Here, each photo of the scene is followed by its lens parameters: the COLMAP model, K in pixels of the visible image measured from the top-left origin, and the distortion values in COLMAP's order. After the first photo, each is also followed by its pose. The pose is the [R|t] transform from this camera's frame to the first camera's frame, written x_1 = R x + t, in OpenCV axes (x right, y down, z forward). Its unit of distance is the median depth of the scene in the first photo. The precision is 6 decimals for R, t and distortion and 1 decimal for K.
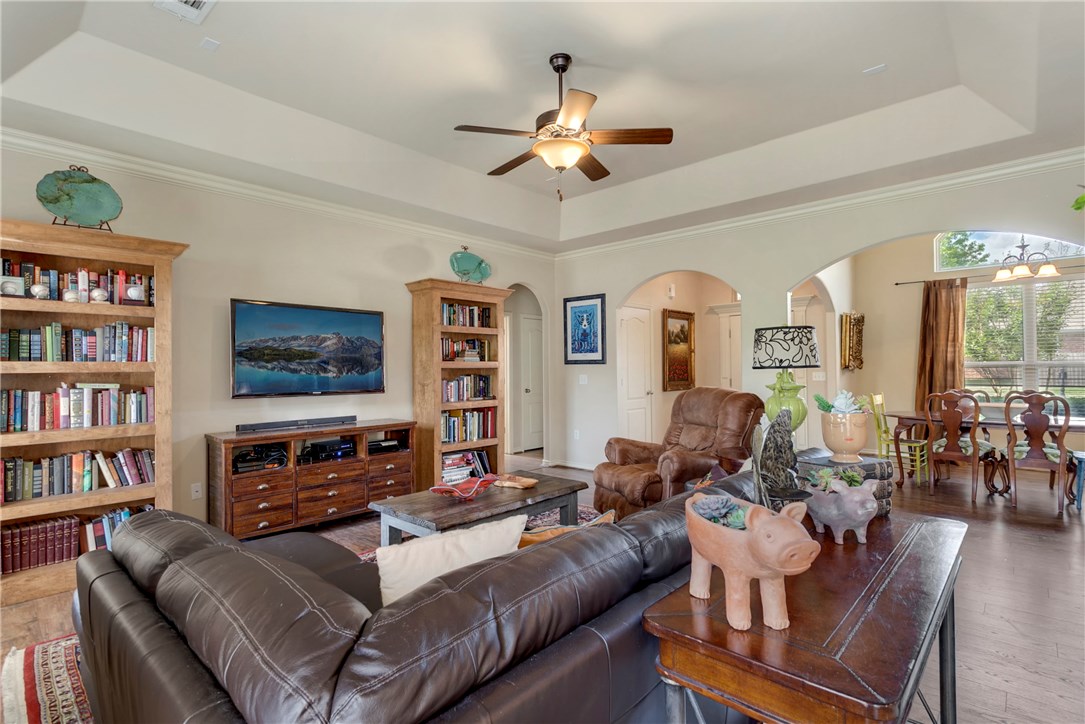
lens RADIAL K [[522.7, 0, 537.6], [0, 522.7, 360.8], [0, 0, 1]] dist [0.005118, 0.000472]
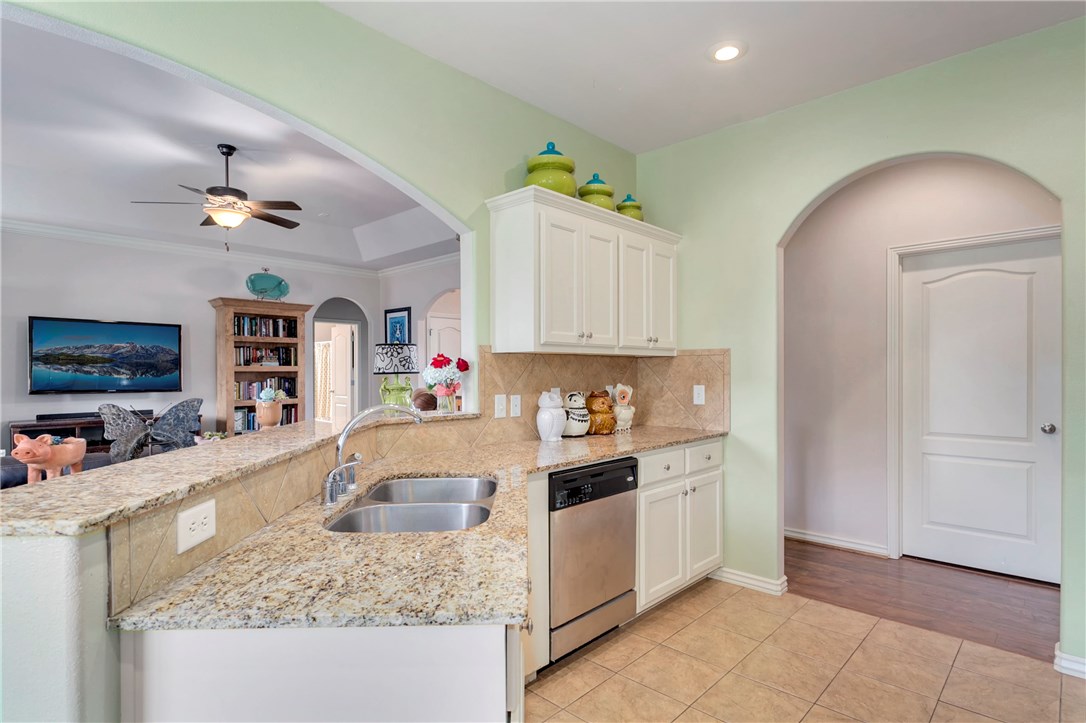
lens RADIAL K [[553.1, 0, 548.4], [0, 553.1, 370.4], [0, 0, 1]] dist [-0.011043, 0.000821]
pose [[0.999971, 0.006853, 0.003432, 0.501657], [-0.006901, 0.999875, 0.014231, -0.010633], [-0.003334, -0.014254, 0.999893, -0.254993]]
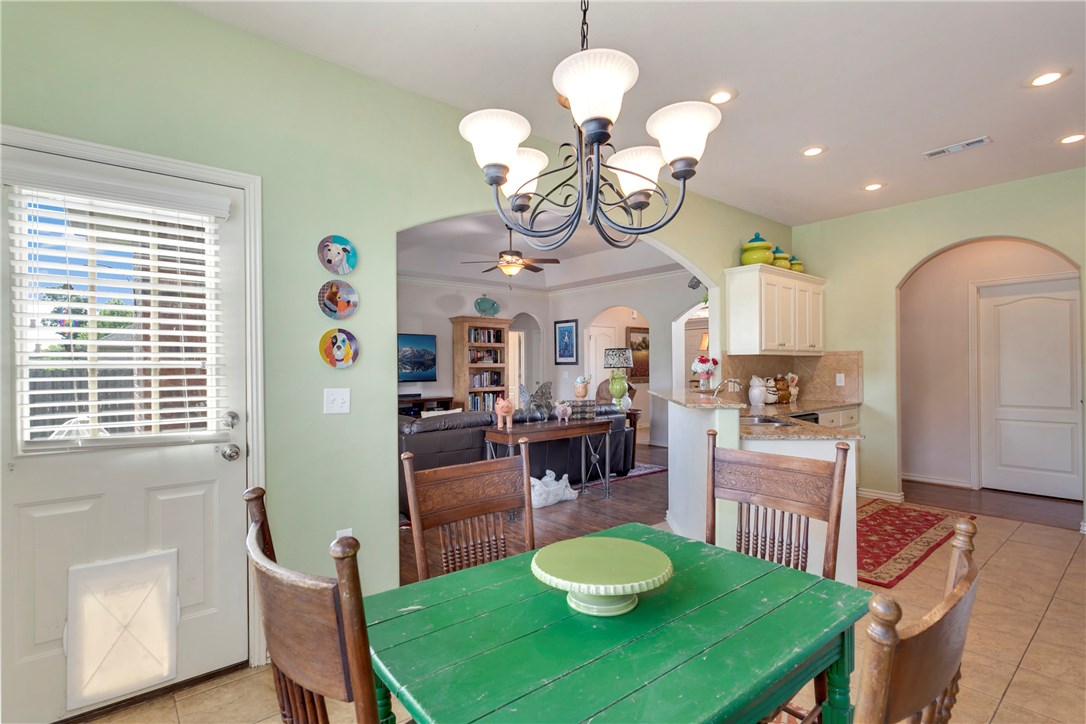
lens RADIAL K [[523.1, 0, 546.2], [0, 523.1, 363.0], [0, 0, 1]] dist [0.005118, 0.000472]
pose [[0.994047, 0.001527, -0.108943, 0.240442], [-0.000727, 0.999972, 0.007381, -0.012233], [0.108951, -0.007258, 0.994021, -0.642352]]
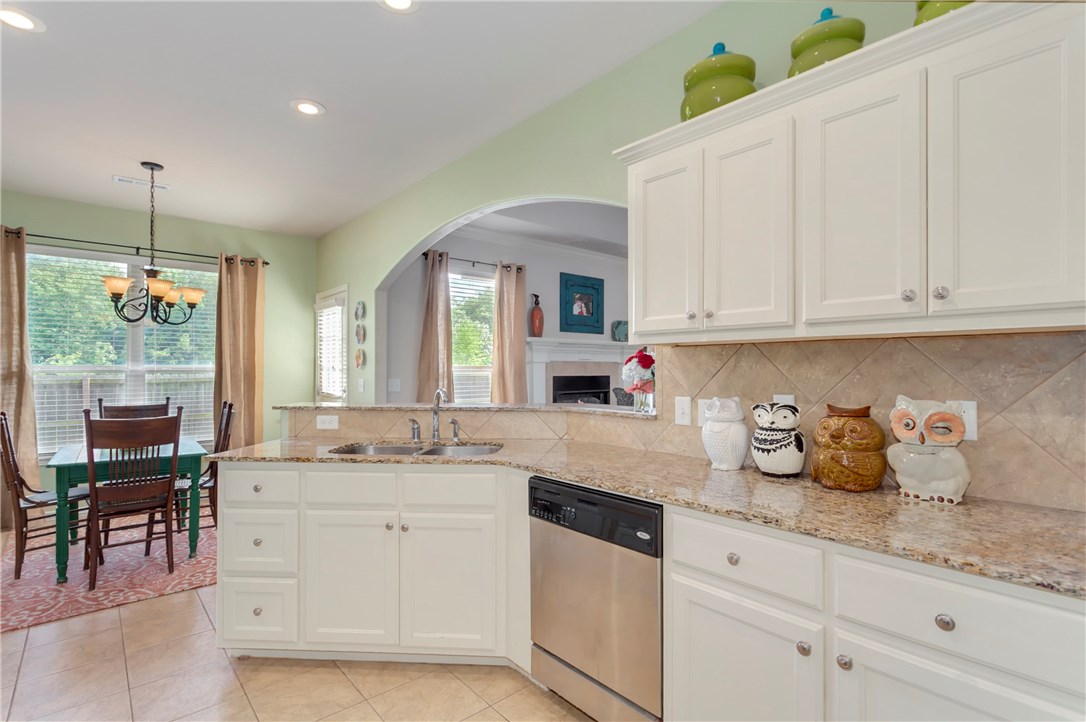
lens RADIAL K [[523.1, 0, 550.2], [0, 523.1, 366.0], [0, 0, 1]] dist [0.005118, 0.000472]
pose [[-0.076737, 0.004401, -0.997042, 0.881946], [0.008302, 0.999958, 0.003775, -0.006183], [0.997017, -0.007988, -0.076771, 0.208961]]
